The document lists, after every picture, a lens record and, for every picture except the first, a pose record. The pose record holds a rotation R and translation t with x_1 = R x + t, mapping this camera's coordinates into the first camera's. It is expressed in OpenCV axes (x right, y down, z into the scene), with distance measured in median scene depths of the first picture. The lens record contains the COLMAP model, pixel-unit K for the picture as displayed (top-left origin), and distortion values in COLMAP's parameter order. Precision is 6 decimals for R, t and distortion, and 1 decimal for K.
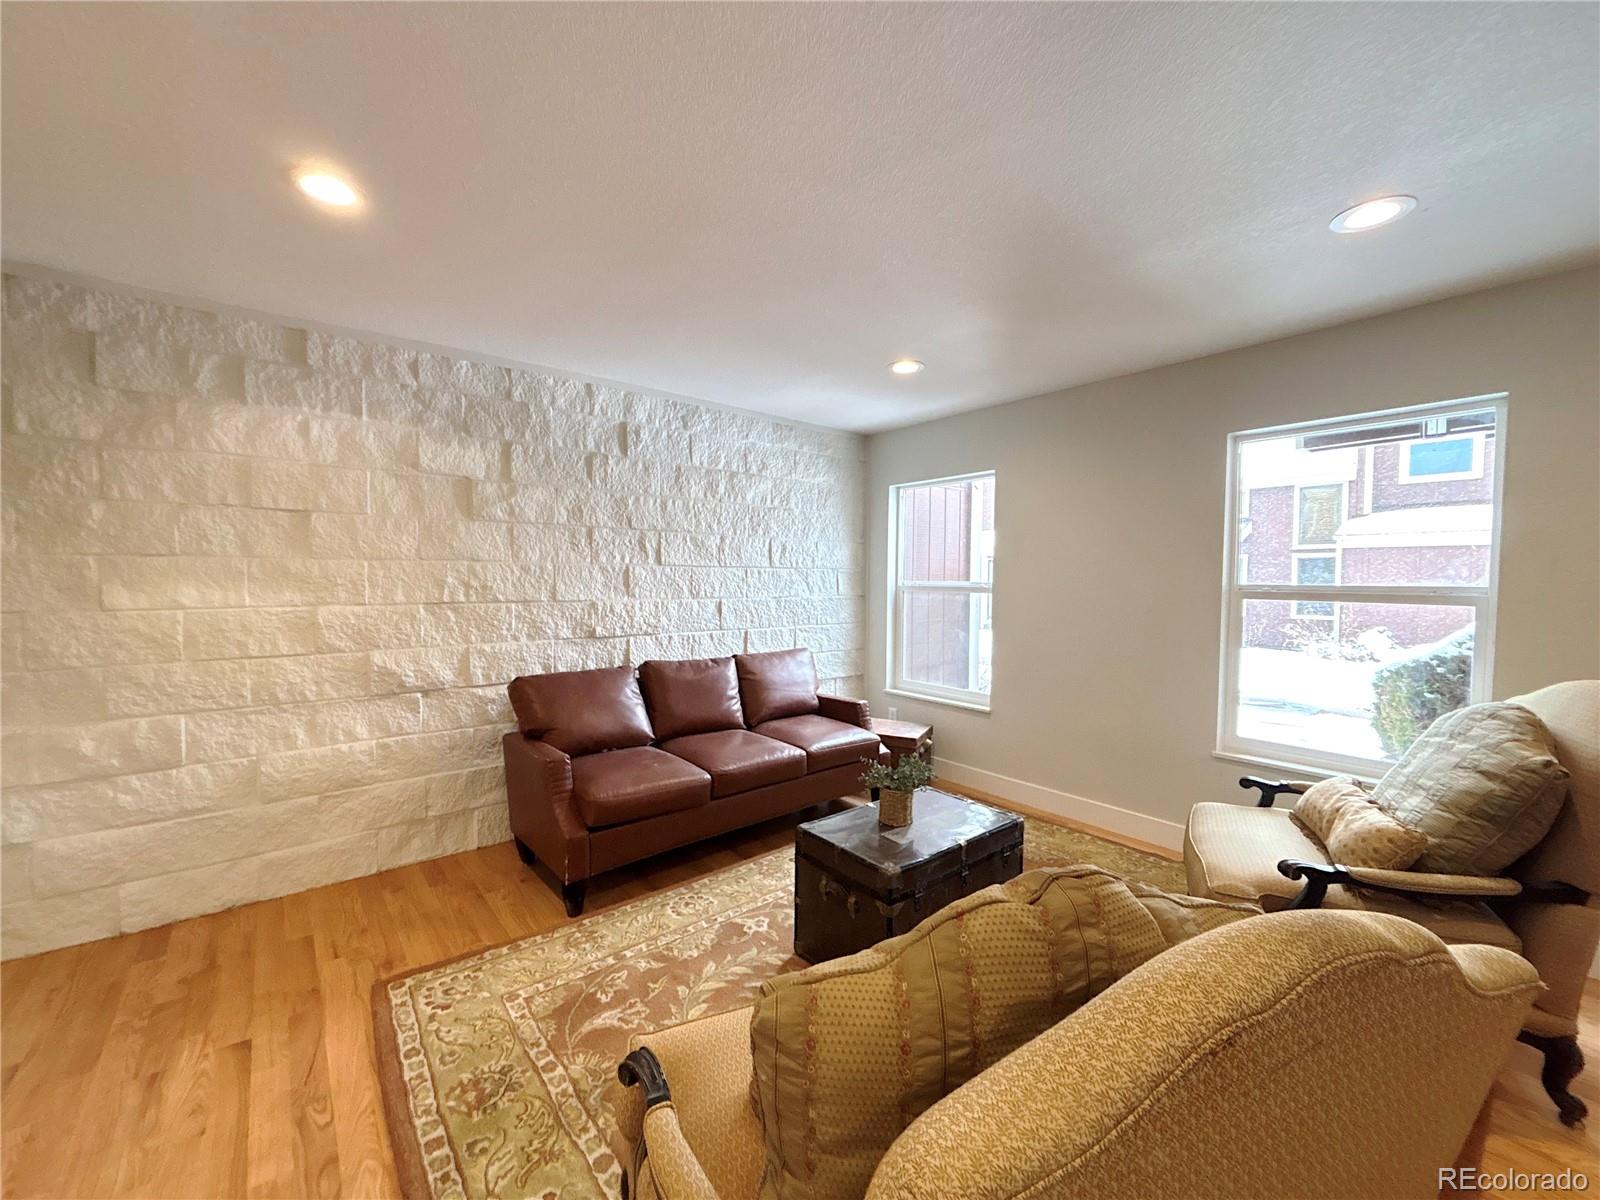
lens RADIAL K [[633.1, 0, 807.6], [0, 633.1, 604.0], [0, 0, 1]] dist [-0.014343, 0.002695]
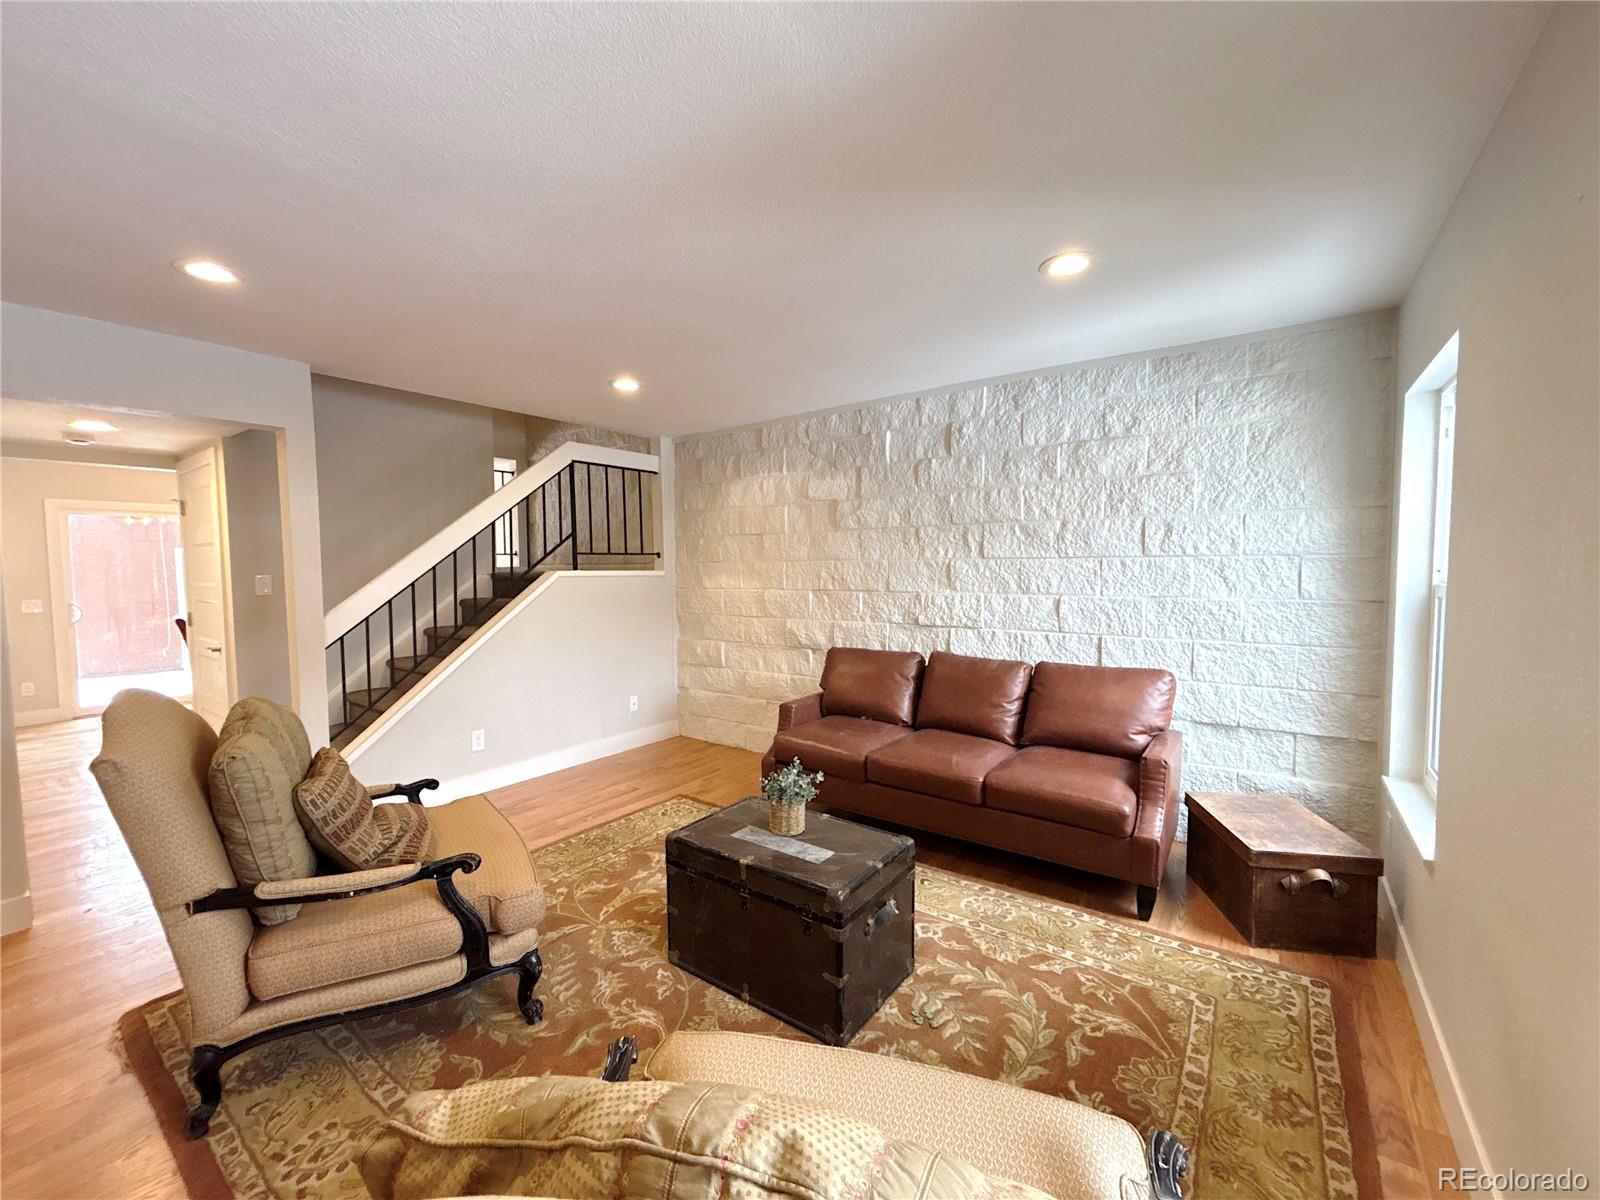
lens RADIAL K [[633.1, 0, 787.3], [0, 633.1, 598.3], [0, 0, 1]] dist [-0.014343, 0.002695]
pose [[0.234160, 0.046187, -0.971100, 0.833873], [-0.024785, 0.998830, 0.041529, -0.042129], [0.971882, 0.014344, 0.235031, 0.610139]]
